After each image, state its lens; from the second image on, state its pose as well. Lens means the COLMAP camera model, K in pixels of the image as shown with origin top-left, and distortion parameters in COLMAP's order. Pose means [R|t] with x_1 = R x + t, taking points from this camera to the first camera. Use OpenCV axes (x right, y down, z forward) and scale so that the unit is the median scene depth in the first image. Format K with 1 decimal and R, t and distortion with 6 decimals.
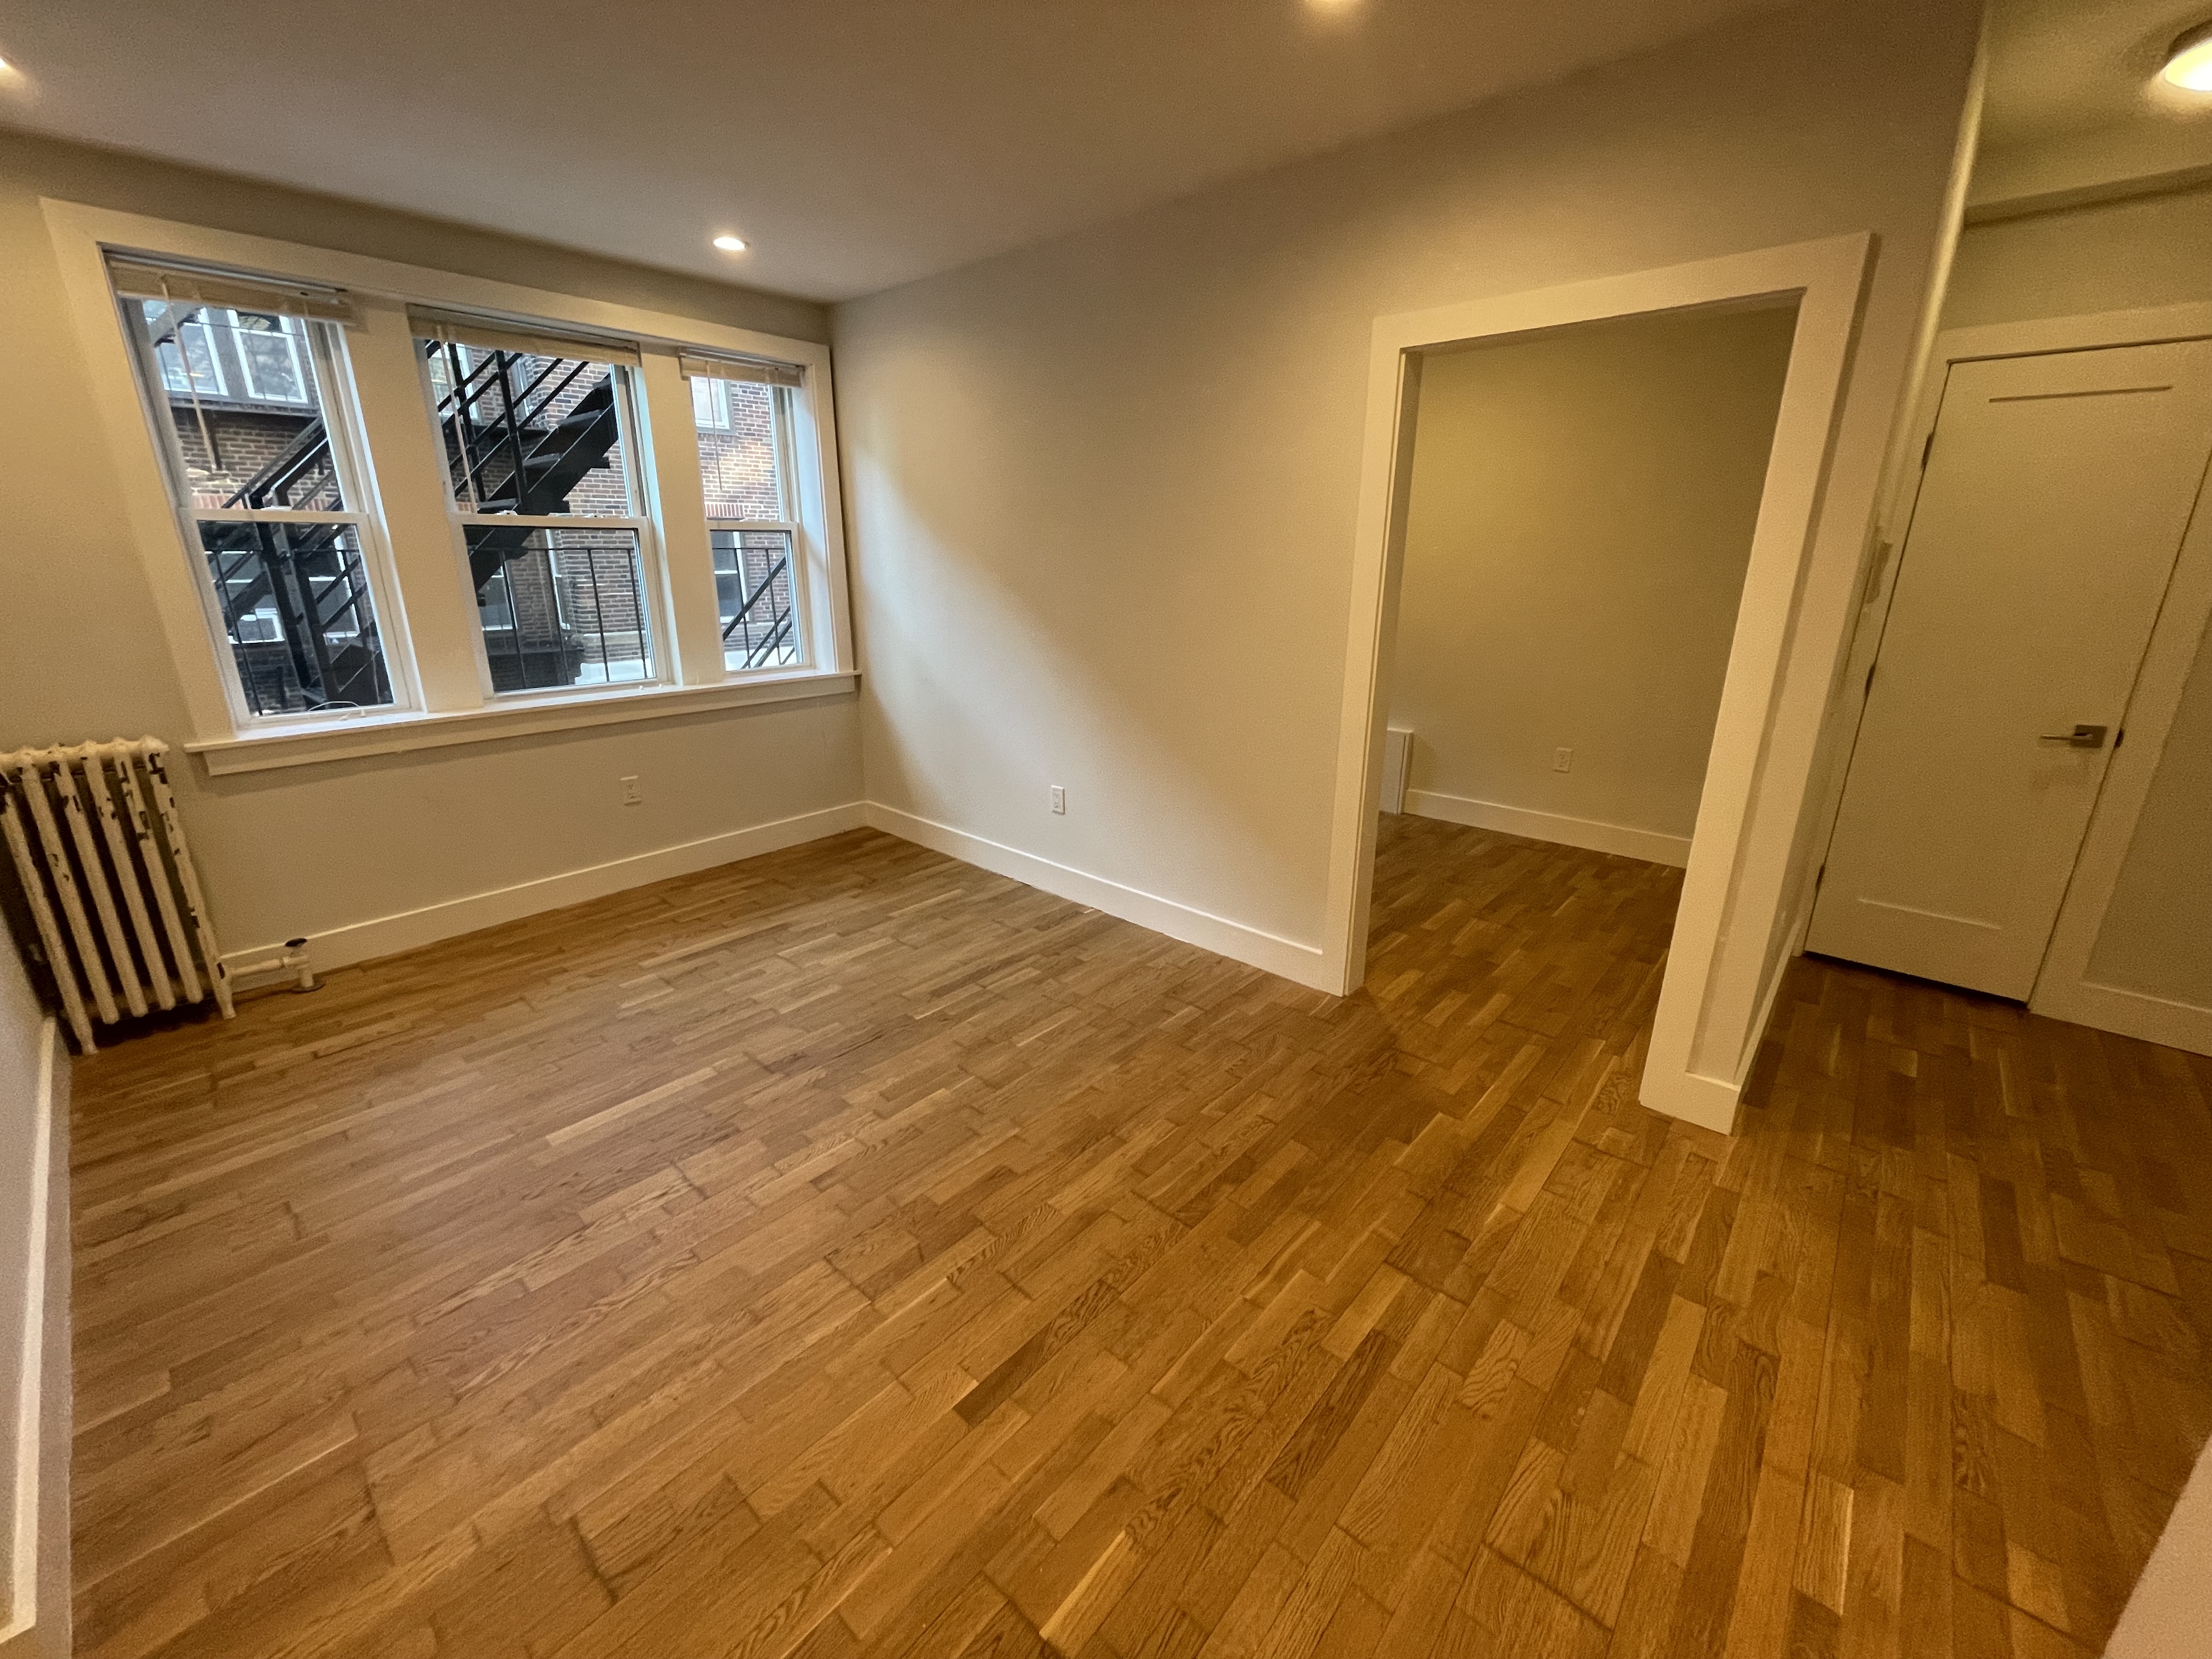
lens RADIAL K [[893.7, 0, 1103.6], [0, 893.7, 824.1], [0, 0, 1]] dist [-0.007044, 0.004172]
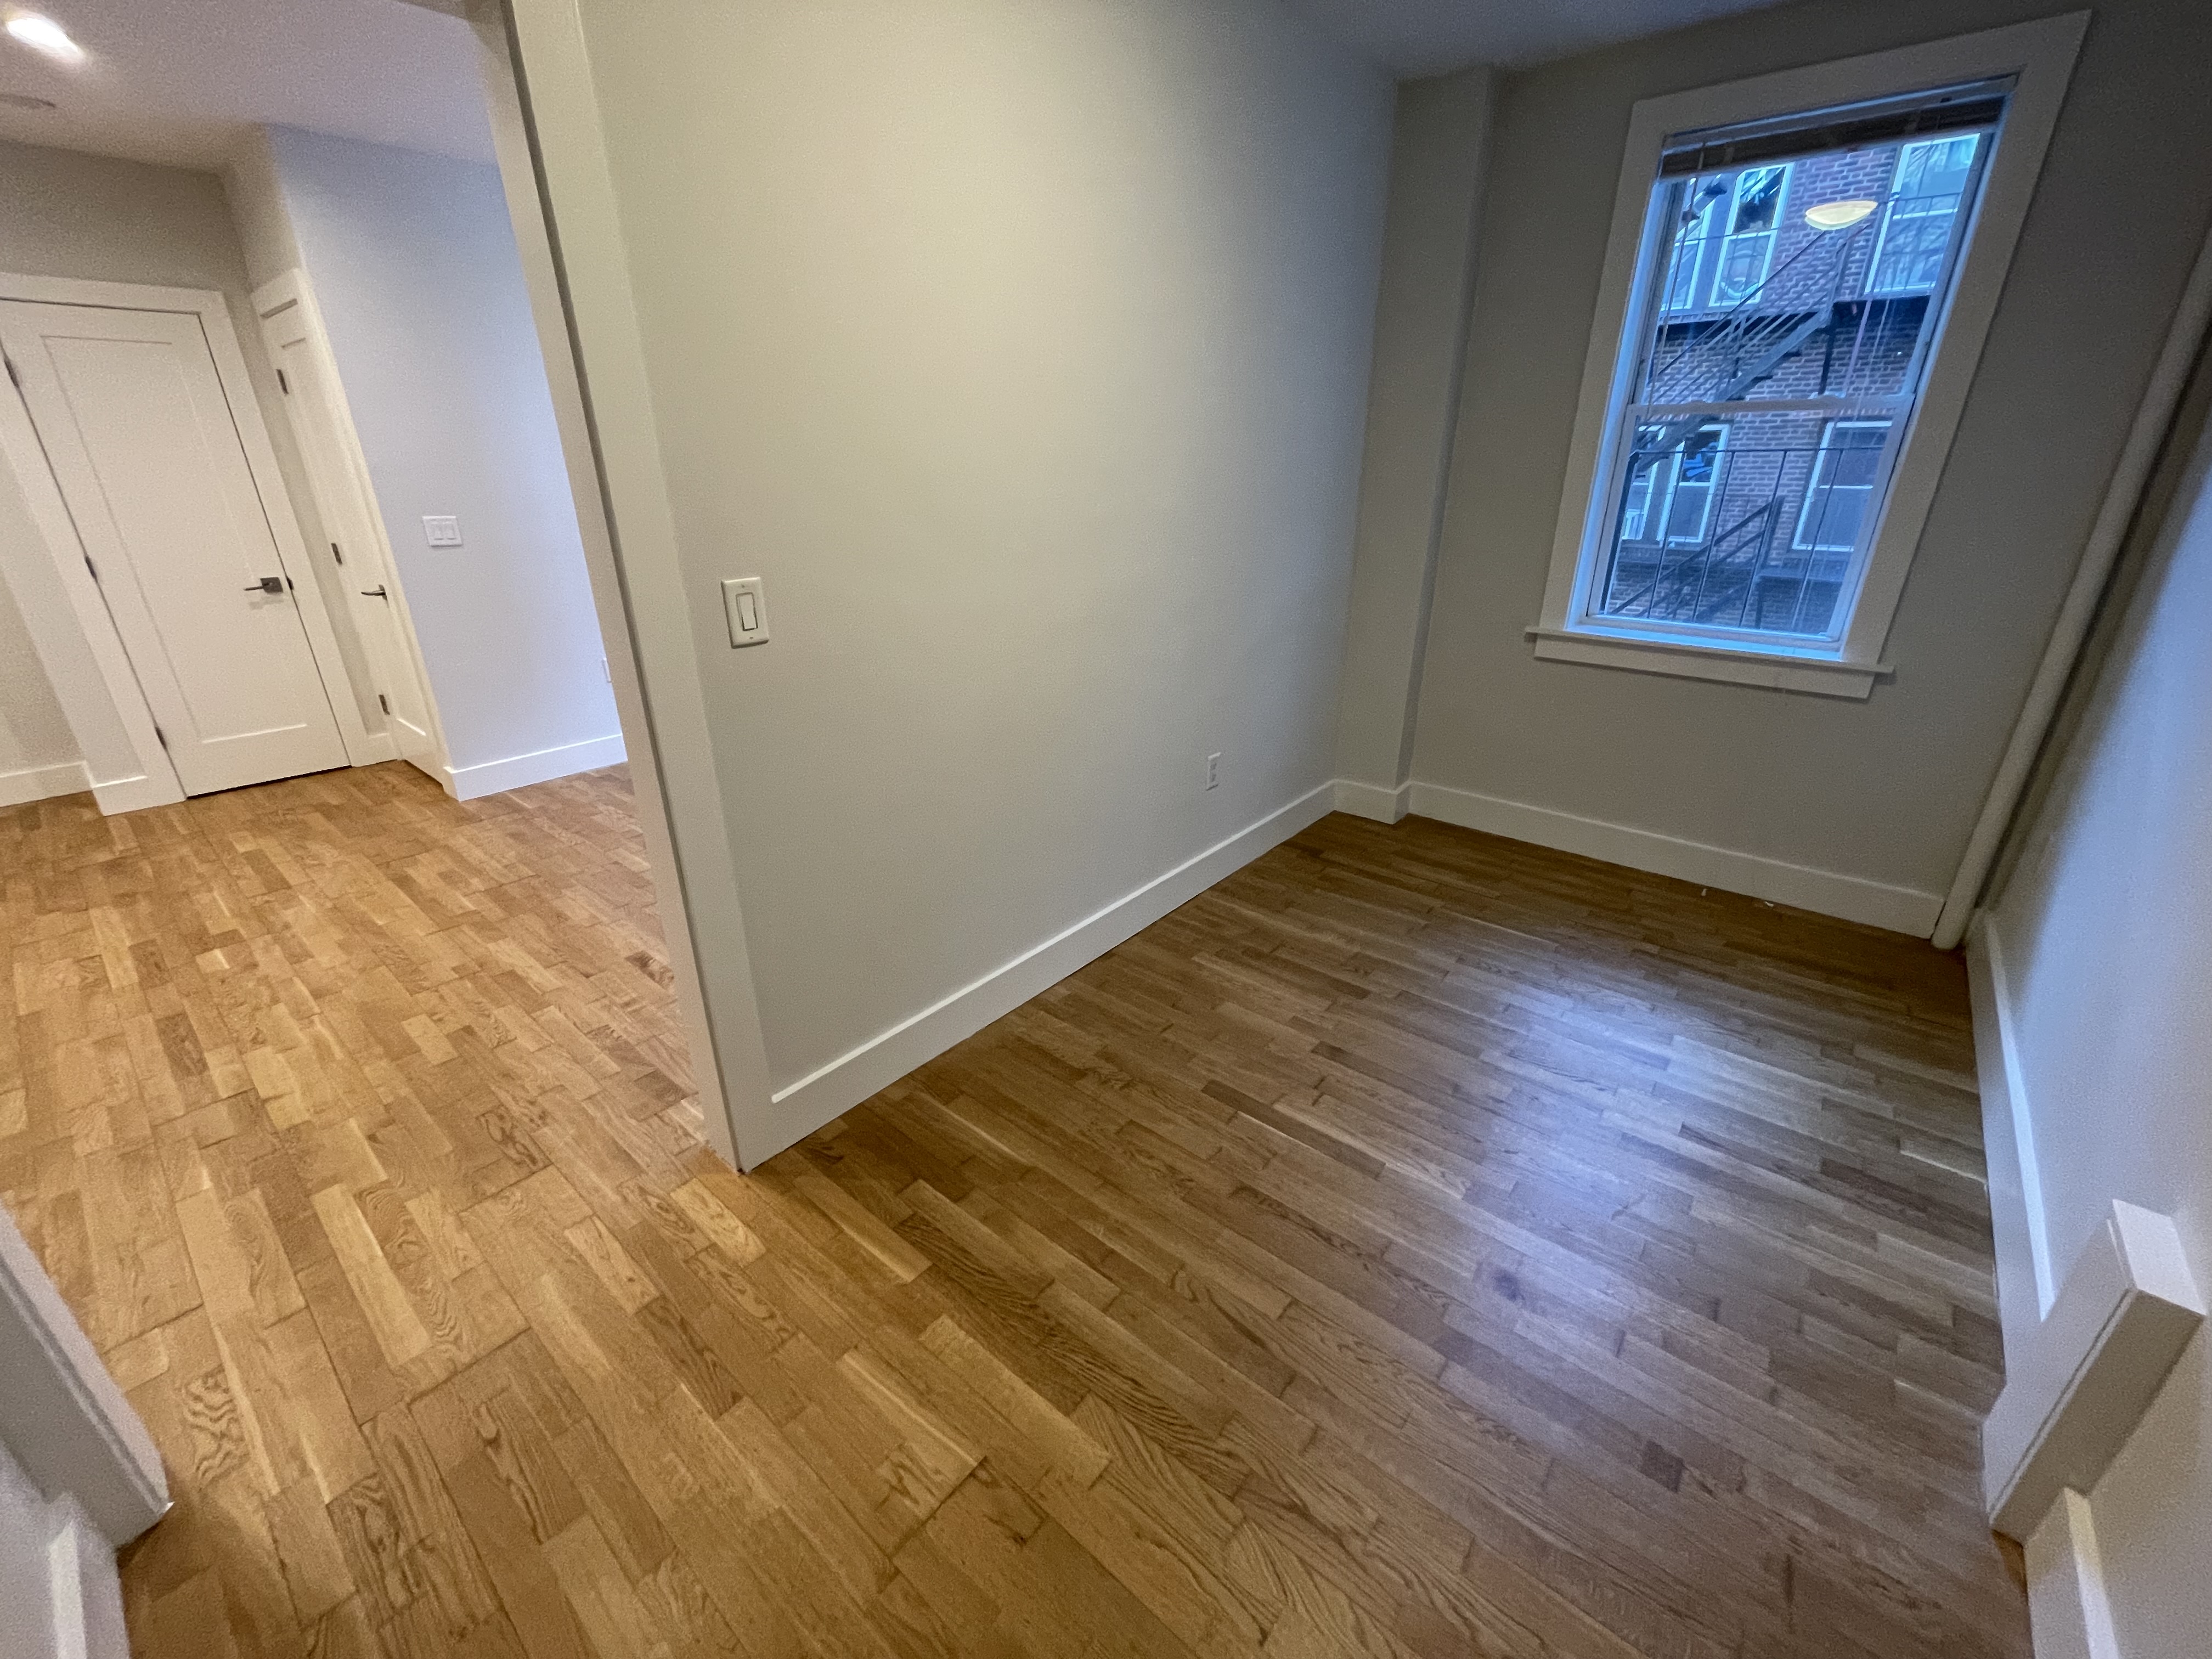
lens RADIAL K [[893.7, 0, 1103.6], [0, 893.7, 824.1], [0, 0, 1]] dist [-0.007044, 0.004172]
pose [[0.029357, 0.379087, -0.924895, 0.877904], [-0.296837, 0.886859, 0.354075, -0.365020], [0.954477, 0.264148, 0.138563, 1.237774]]
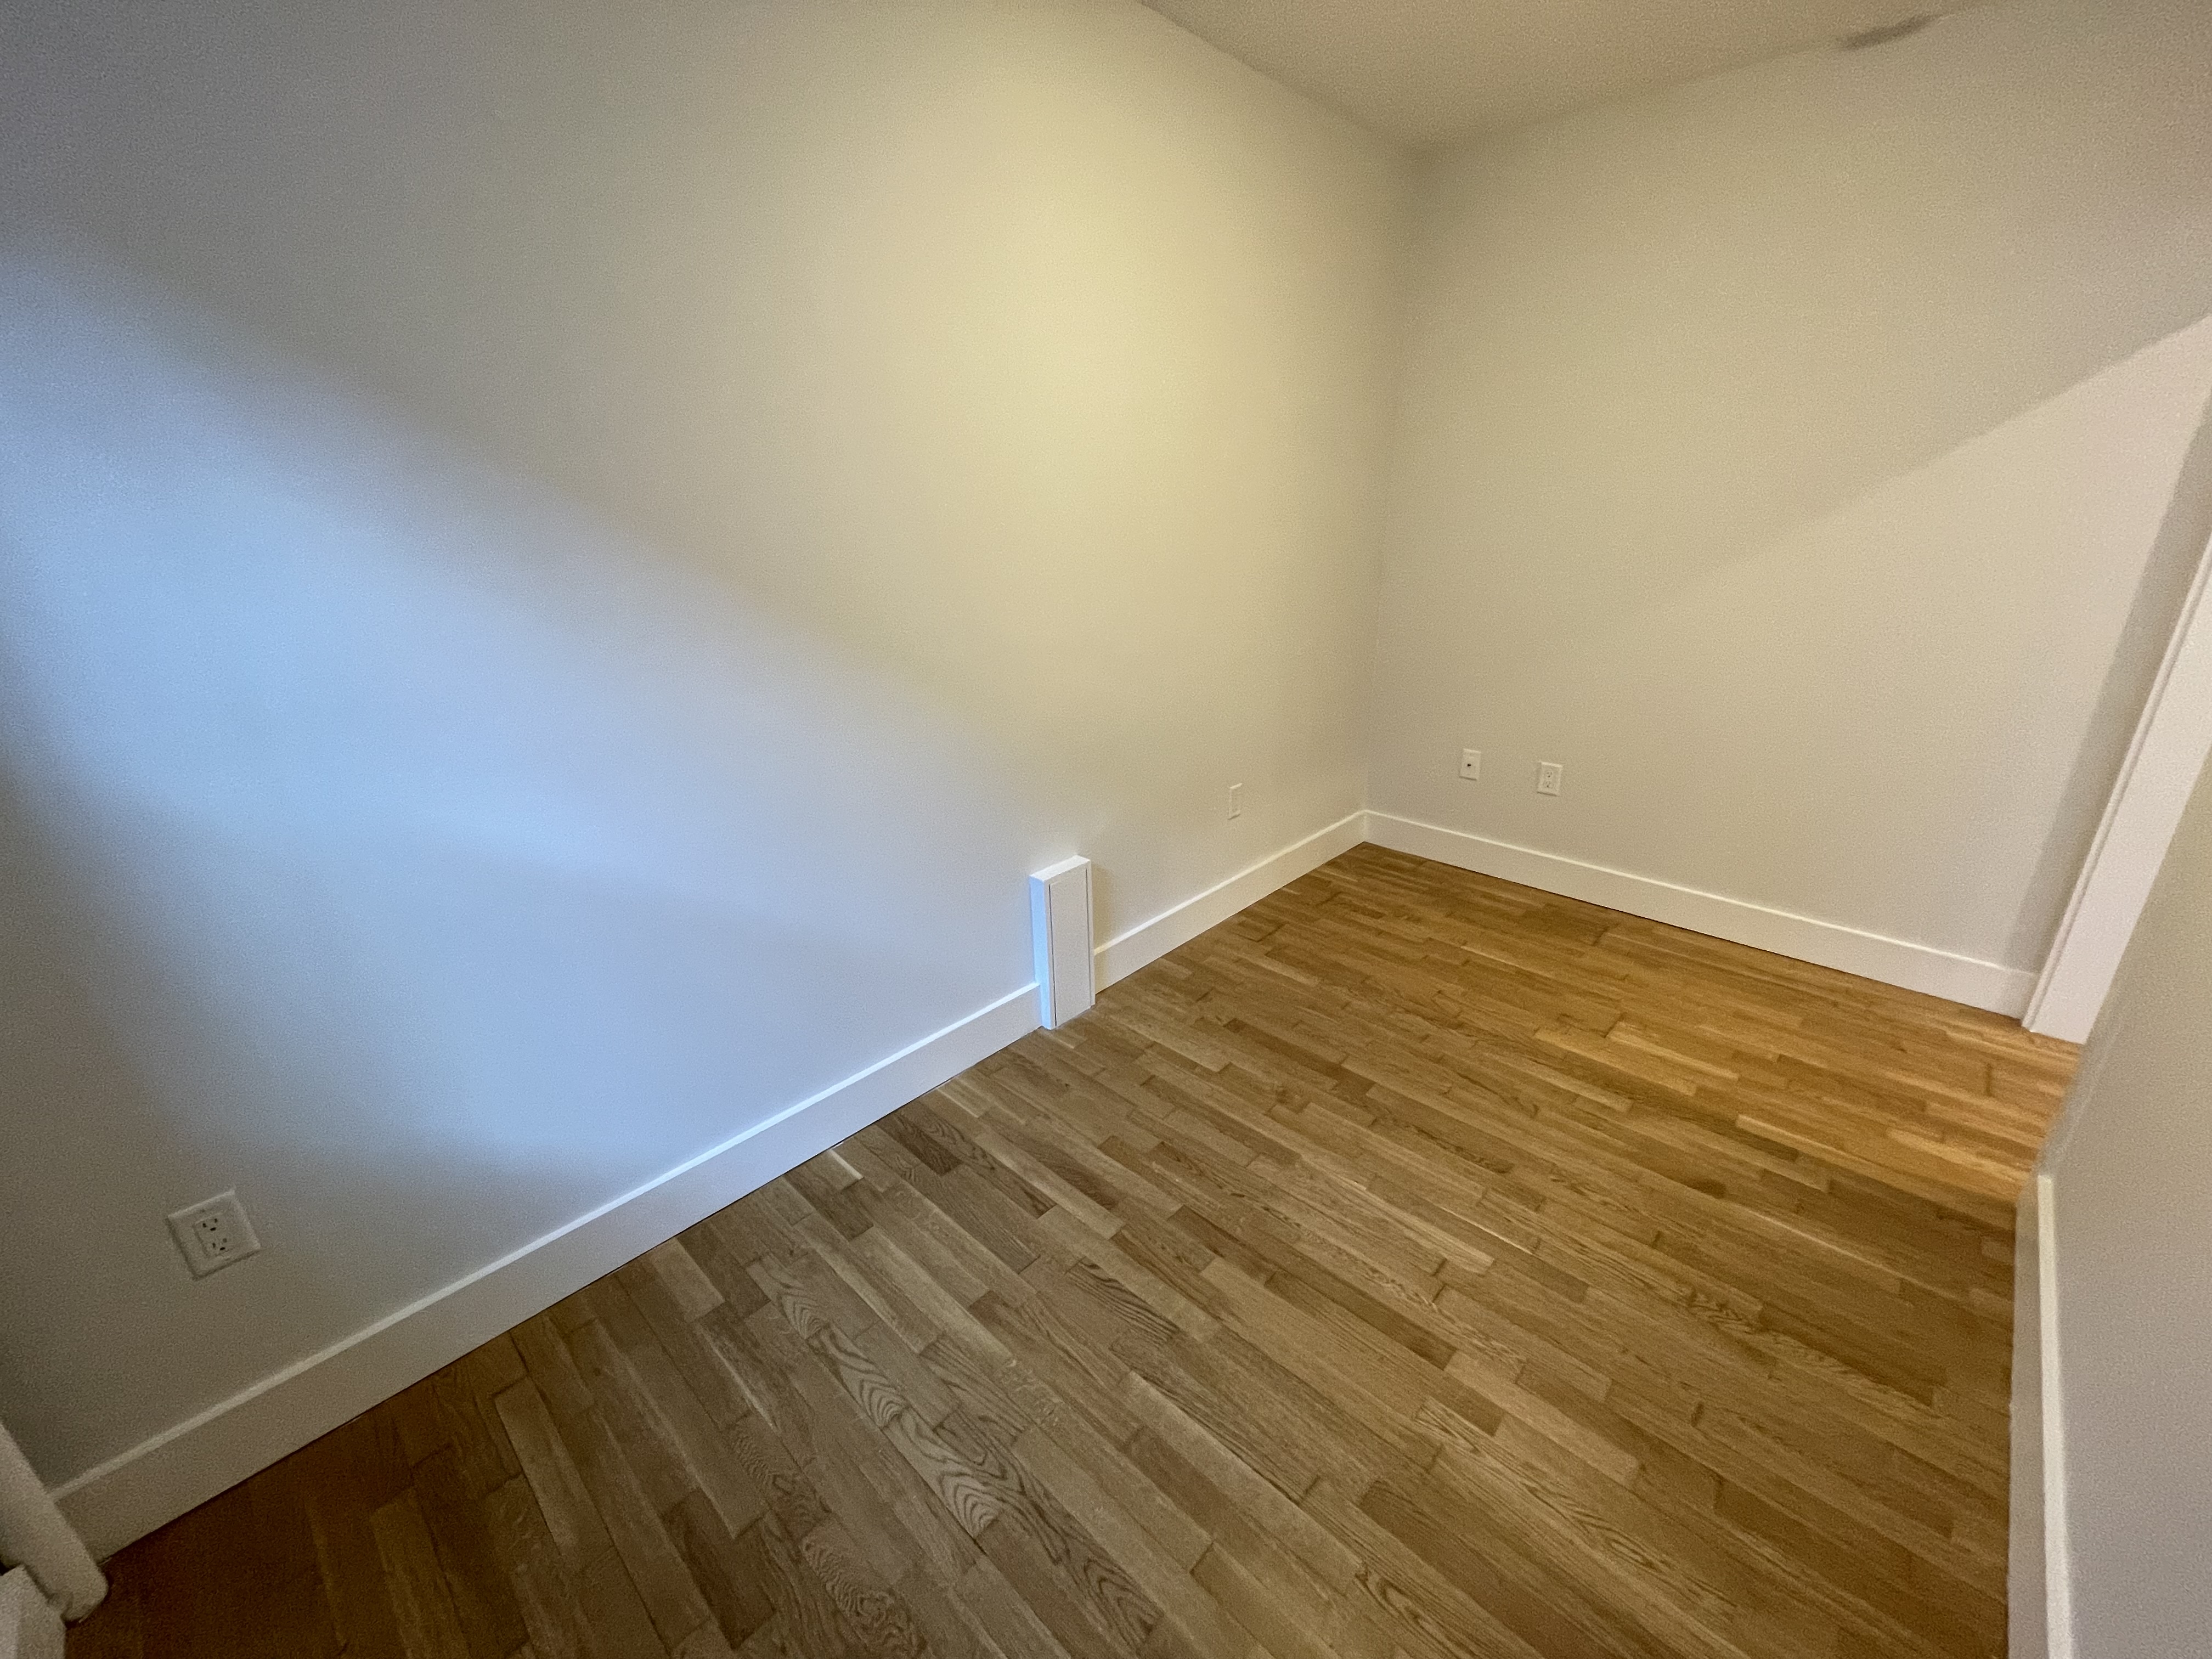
lens RADIAL K [[893.7, 0, 1103.6], [0, 893.7, 824.1], [0, 0, 1]] dist [-0.007044, 0.004172]
pose [[0.025445, -0.352706, 0.935388, -0.225423], [0.315938, 0.890570, 0.327212, -0.507042], [-0.948439, 0.287198, 0.134094, 1.632788]]
